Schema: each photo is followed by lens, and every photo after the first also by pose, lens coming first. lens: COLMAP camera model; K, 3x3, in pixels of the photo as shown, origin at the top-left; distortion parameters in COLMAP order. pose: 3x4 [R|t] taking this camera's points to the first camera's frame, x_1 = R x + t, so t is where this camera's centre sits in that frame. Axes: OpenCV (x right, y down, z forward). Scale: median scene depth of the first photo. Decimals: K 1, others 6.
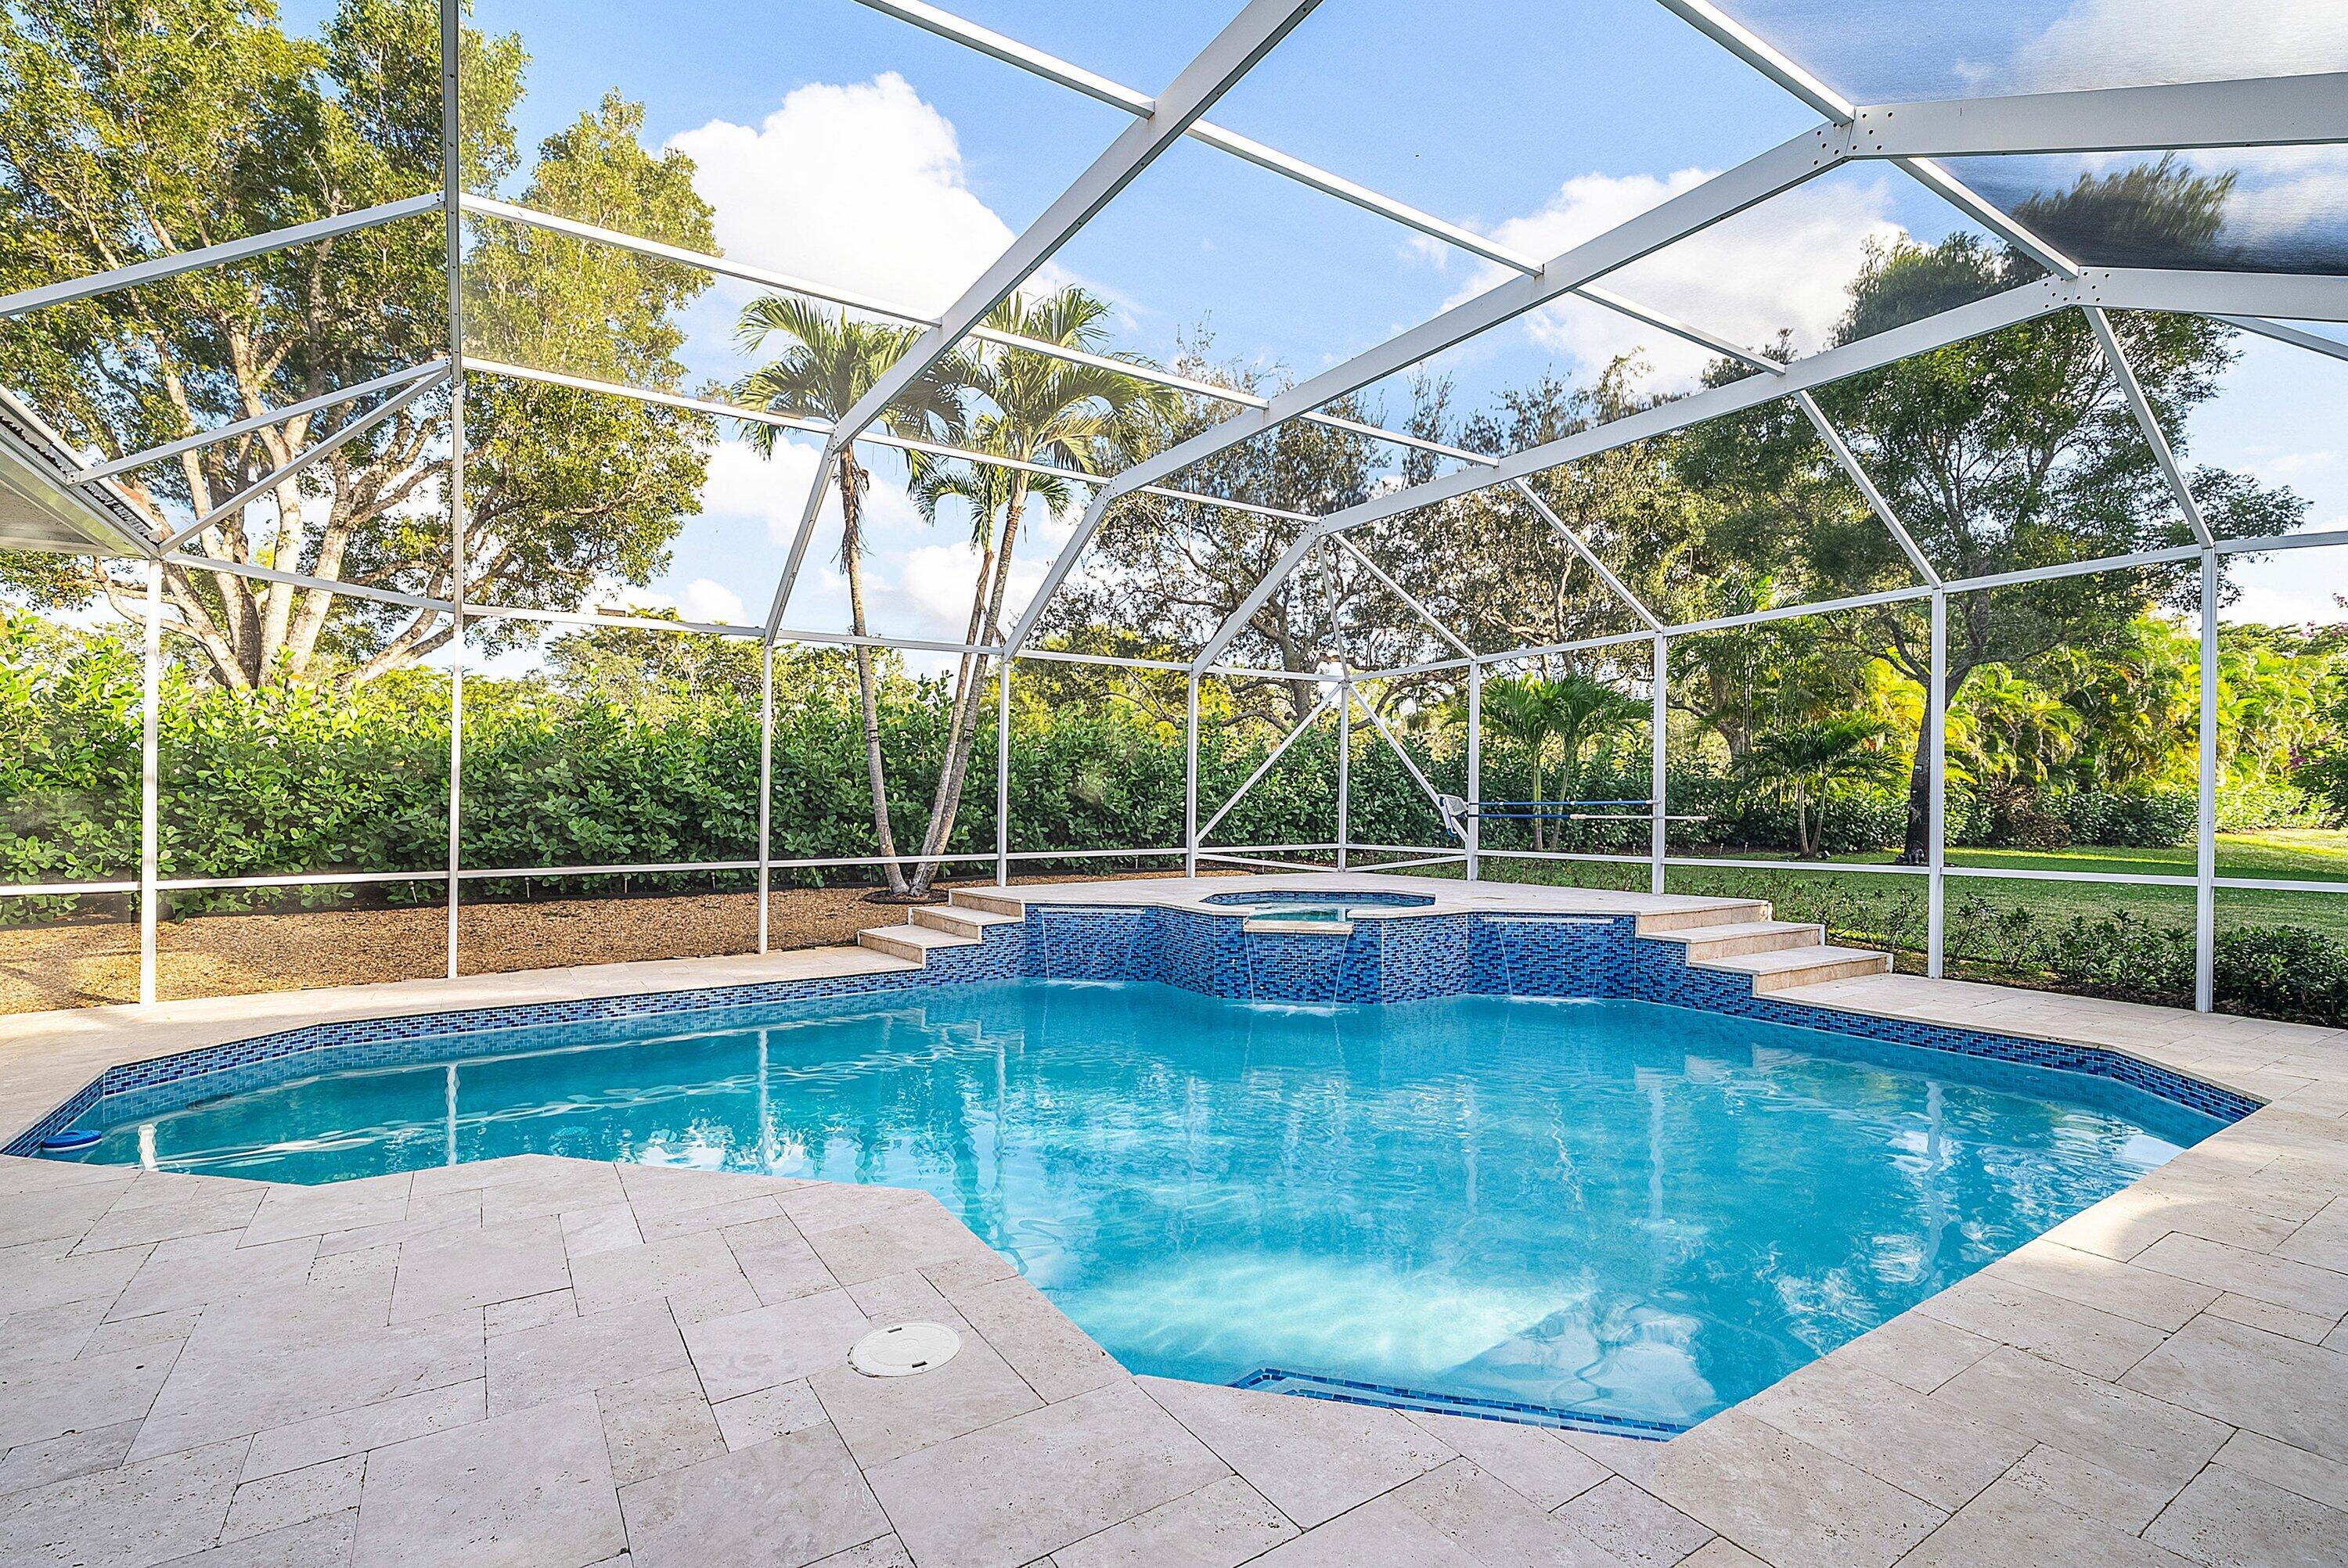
lens RADIAL K [[1073.2, 0, 1141.5], [0, 1073.2, 815.9], [0, 0, 1]] dist [-0.001540, 0.000711]
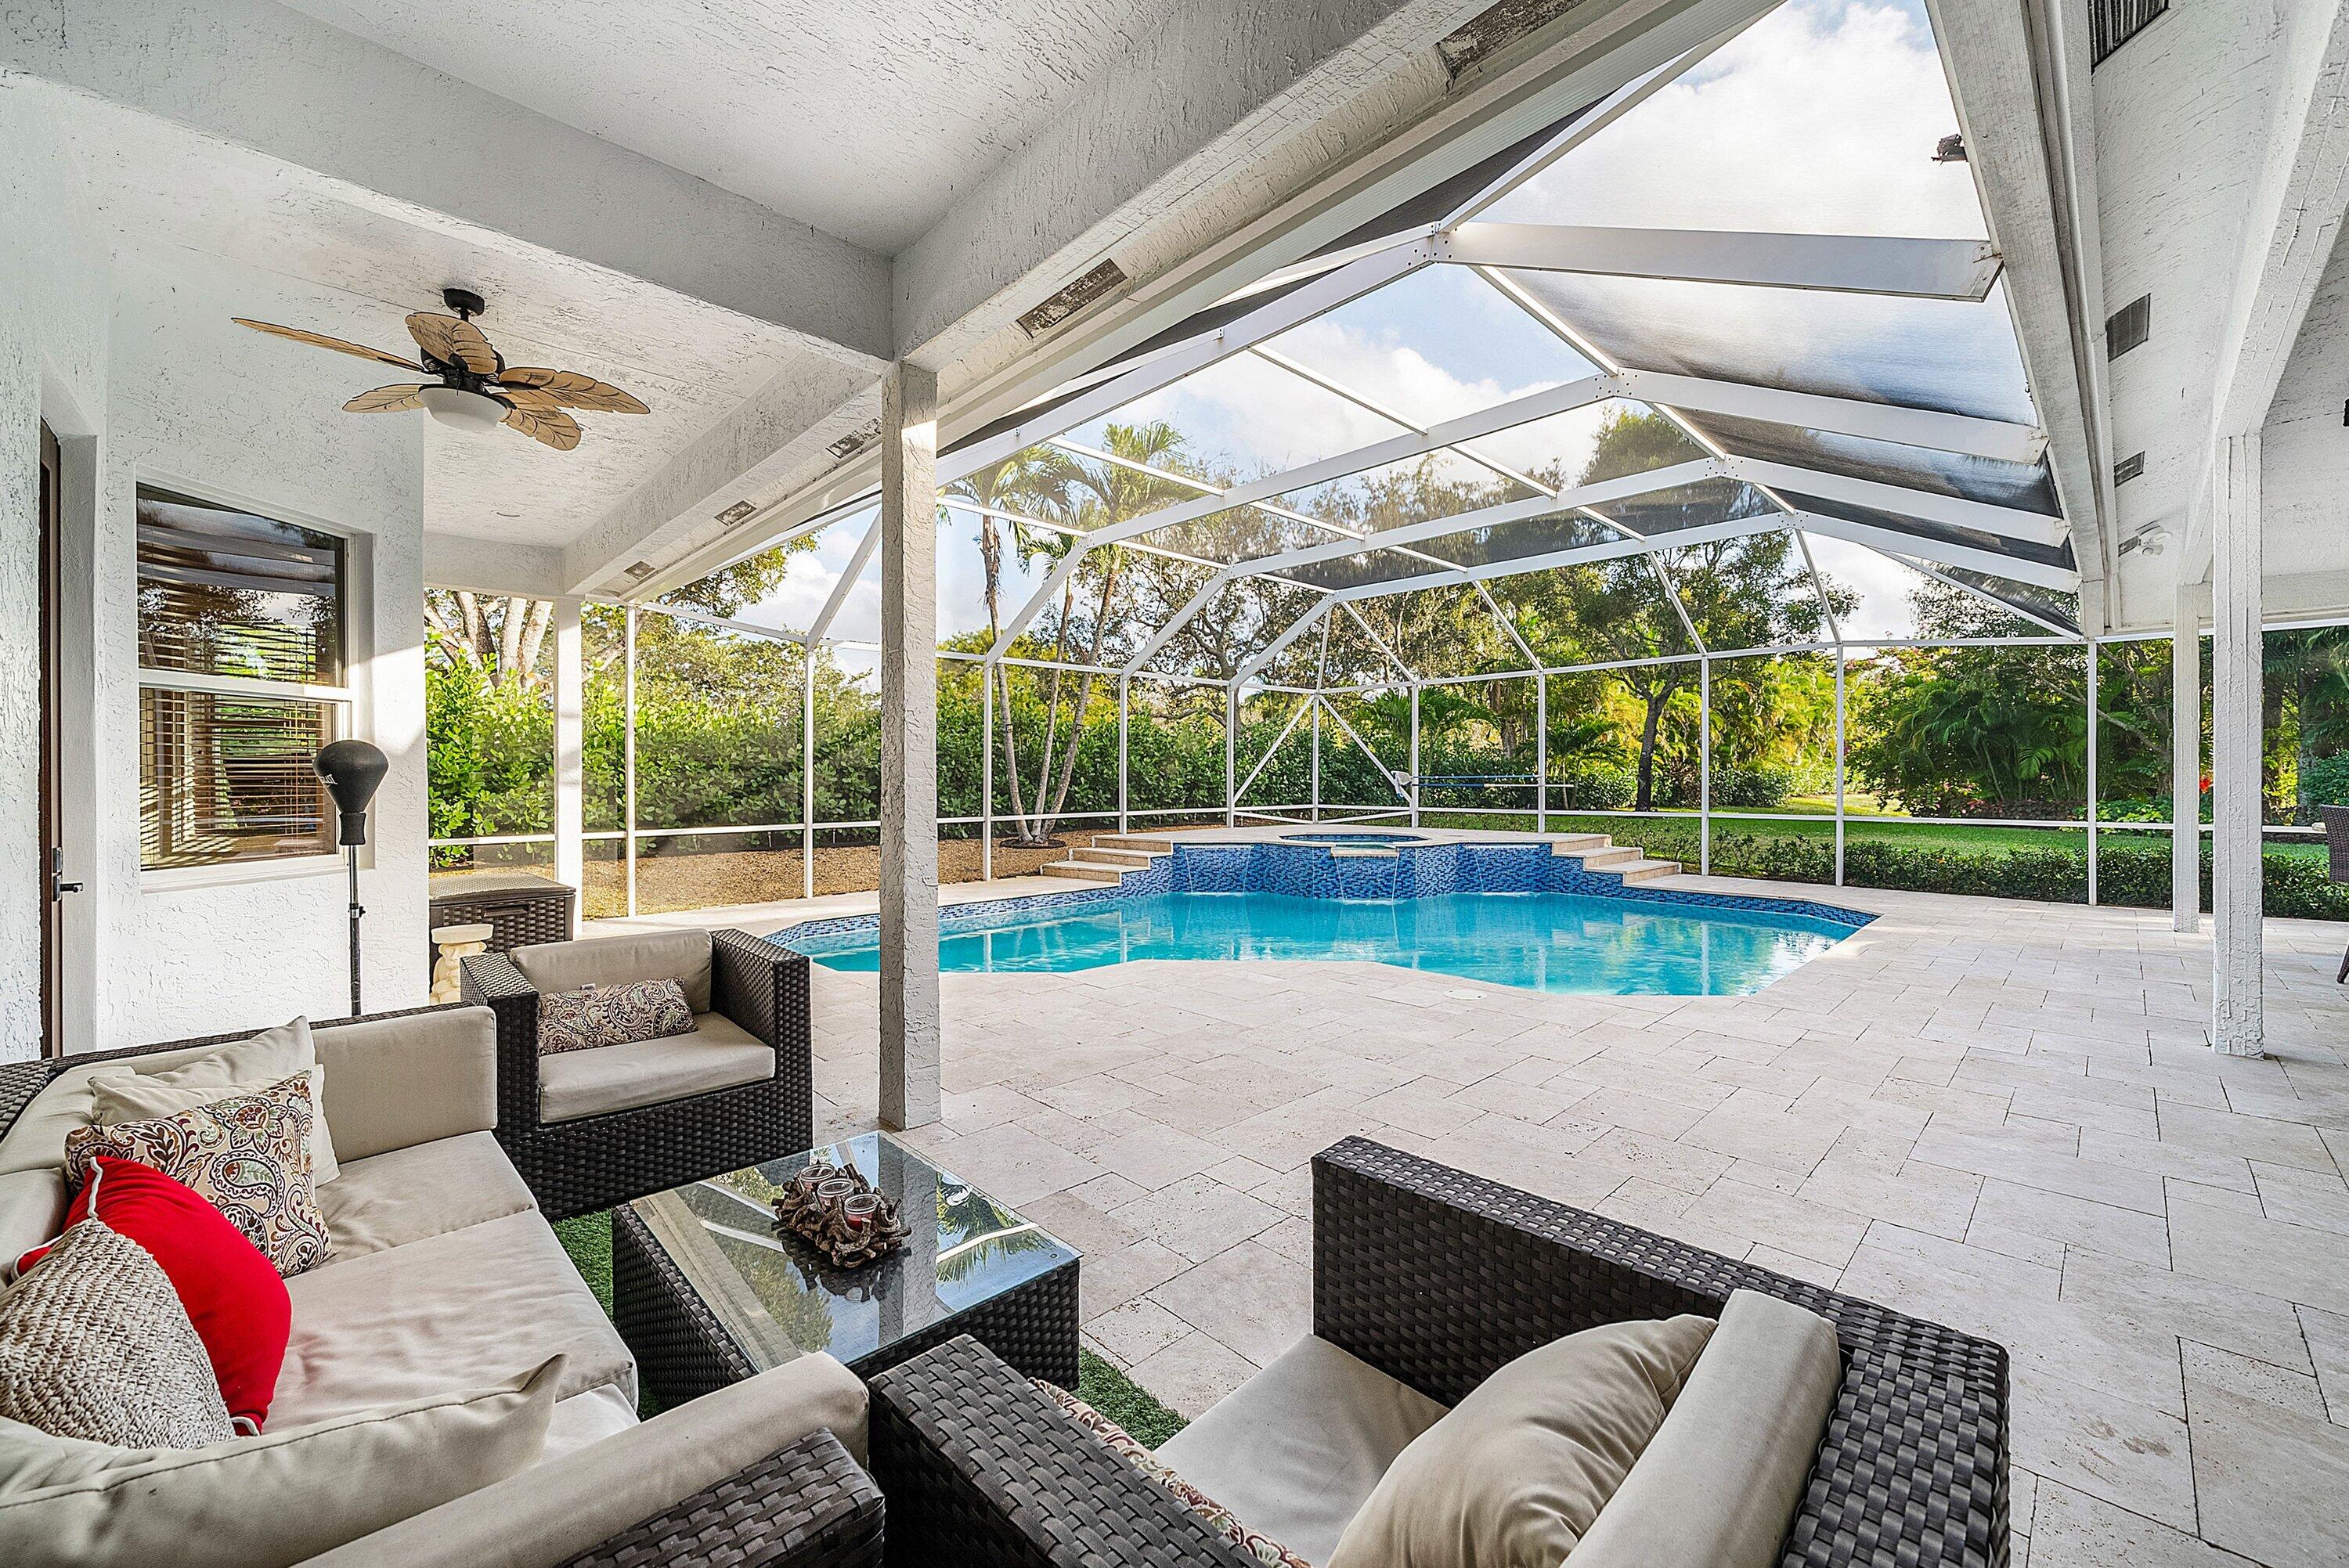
lens RADIAL K [[920.9, 0, 1166.0], [0, 920.9, 776.6], [0, 0, 1]] dist [-0.001552, -0.000093]
pose [[0.980636, 0.000458, 0.195838, -0.284336], [0.001880, 0.999929, -0.011752, 0.002381], [-0.195829, 0.011893, 0.980566, -0.211180]]
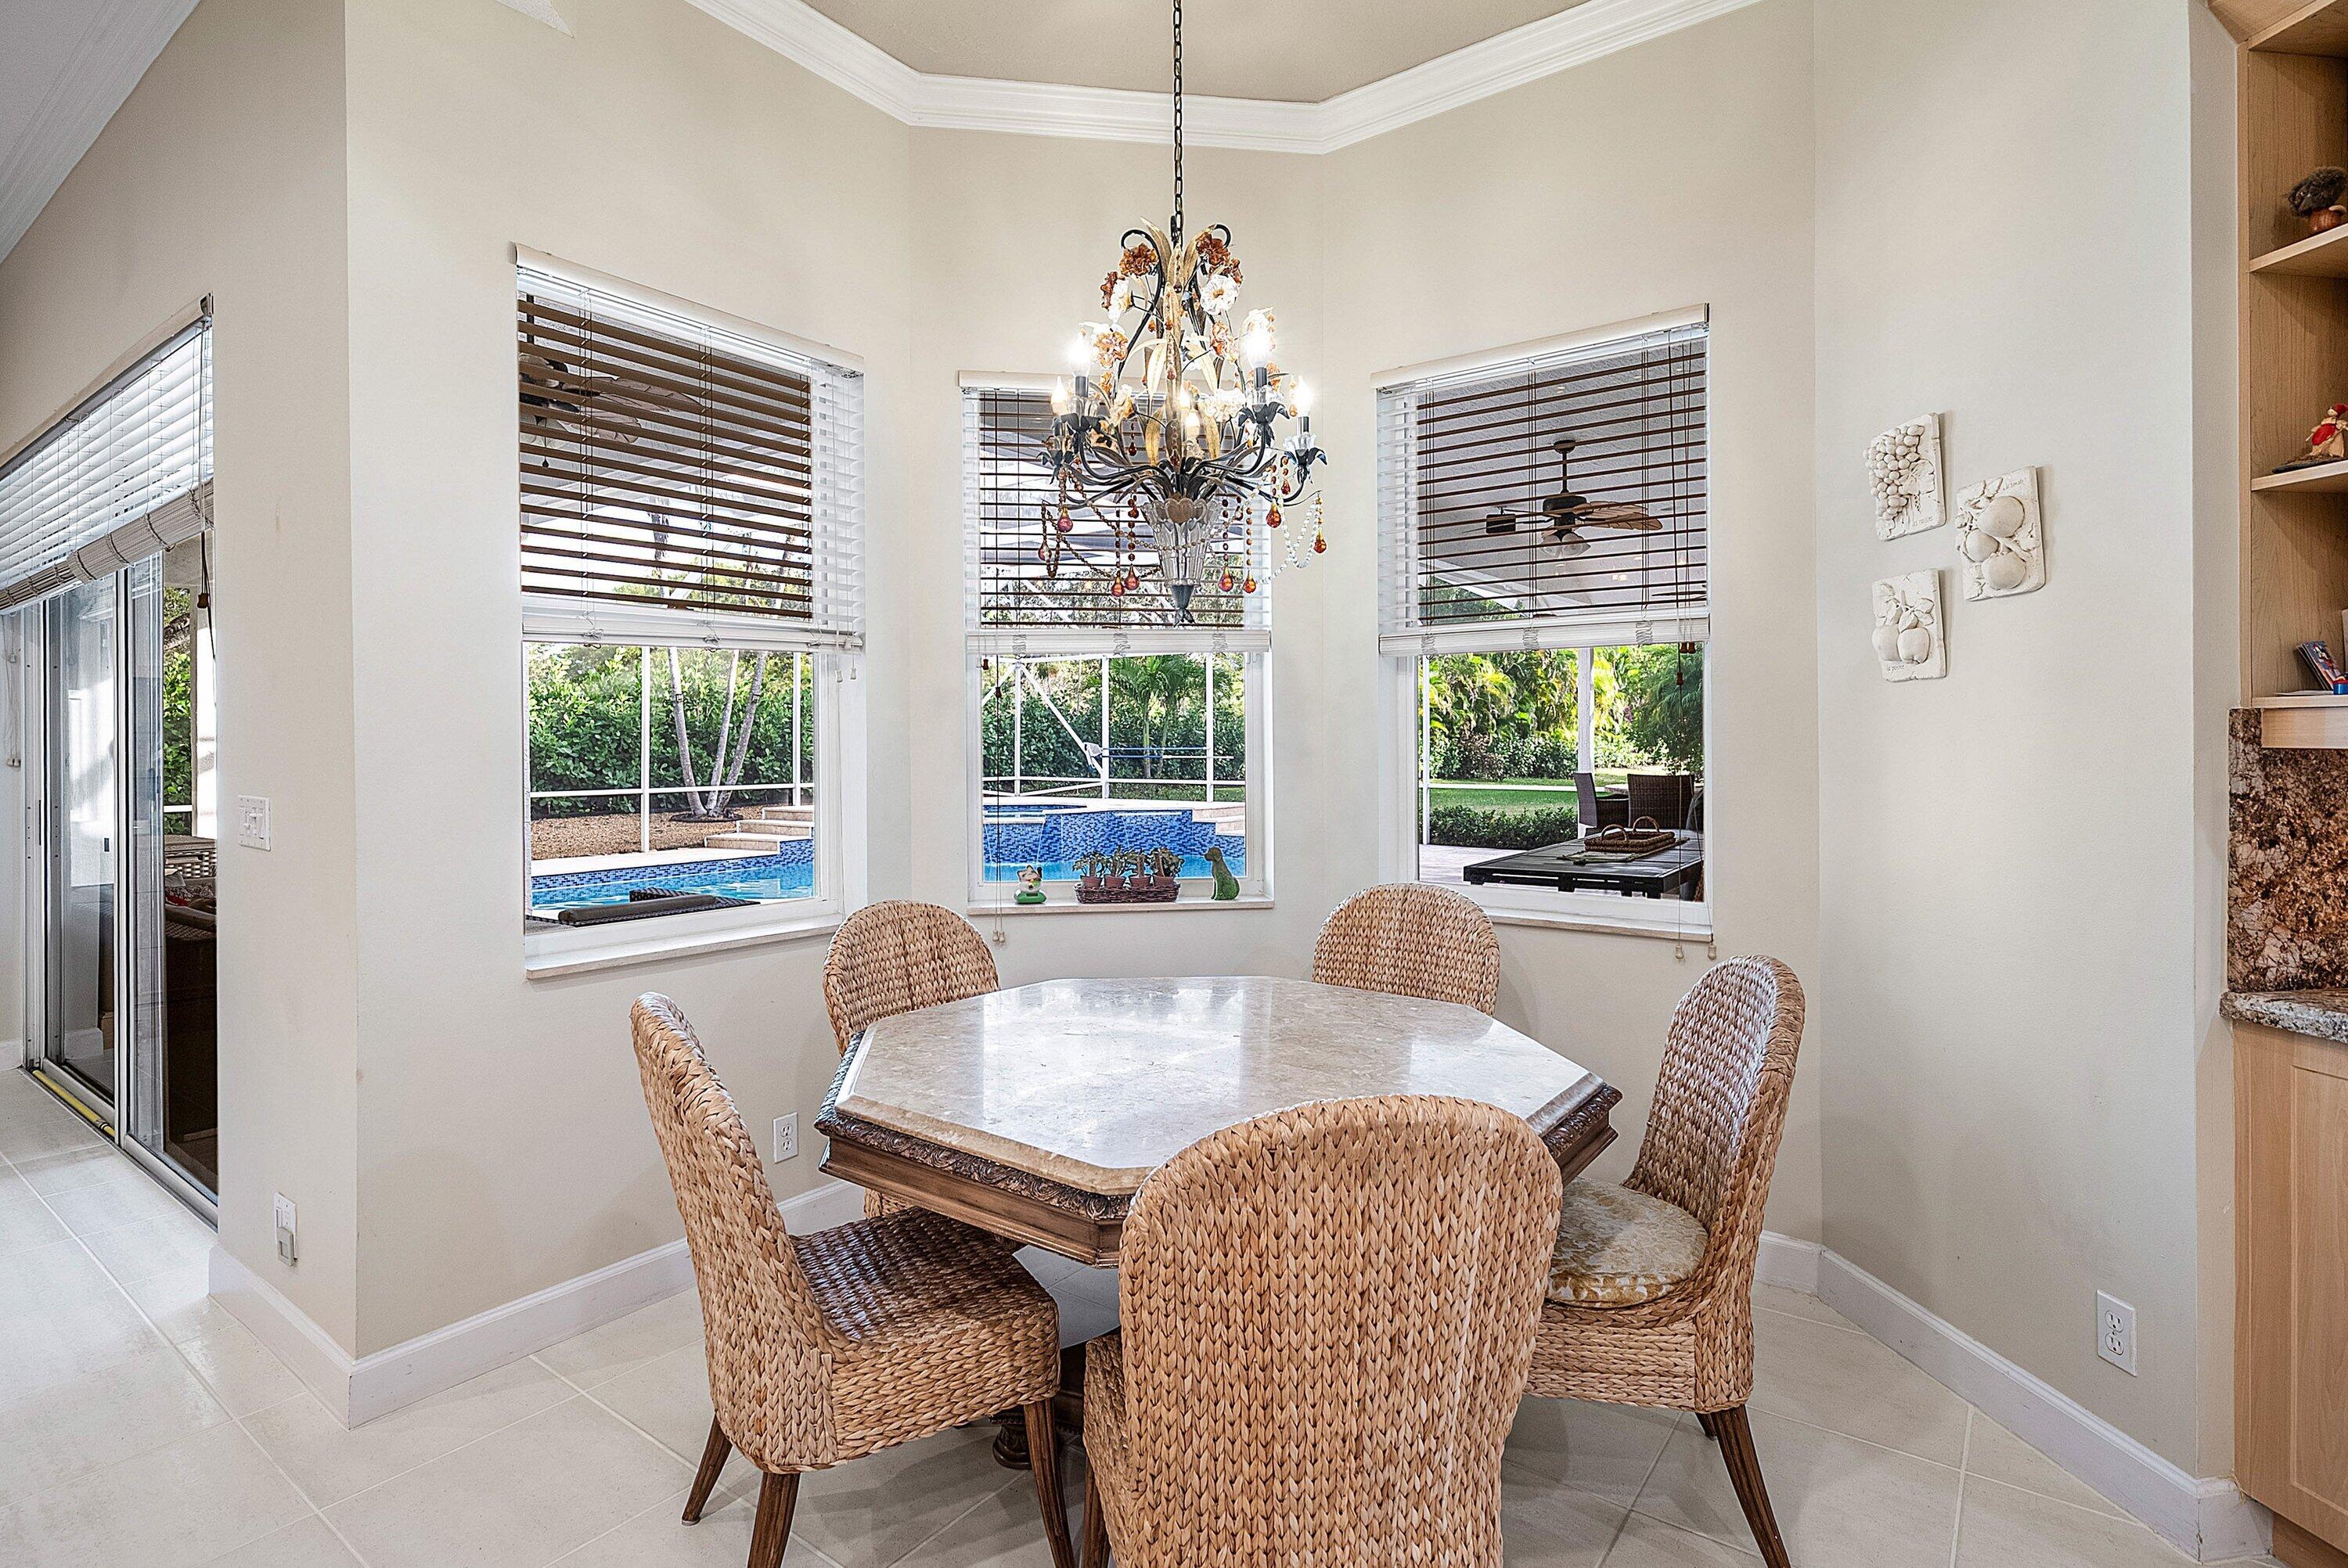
lens RADIAL K [[1177.7, 0, 1171.7], [0, 1177.7, 747.0], [0, 0, 1]] dist [-0.001004, -0.000126]
pose [[0.932659, 0.000931, 0.360758, -0.207688], [0.002085, 0.999966, -0.007972, -0.000224], [-0.360753, 0.008187, 0.932625, -0.597868]]
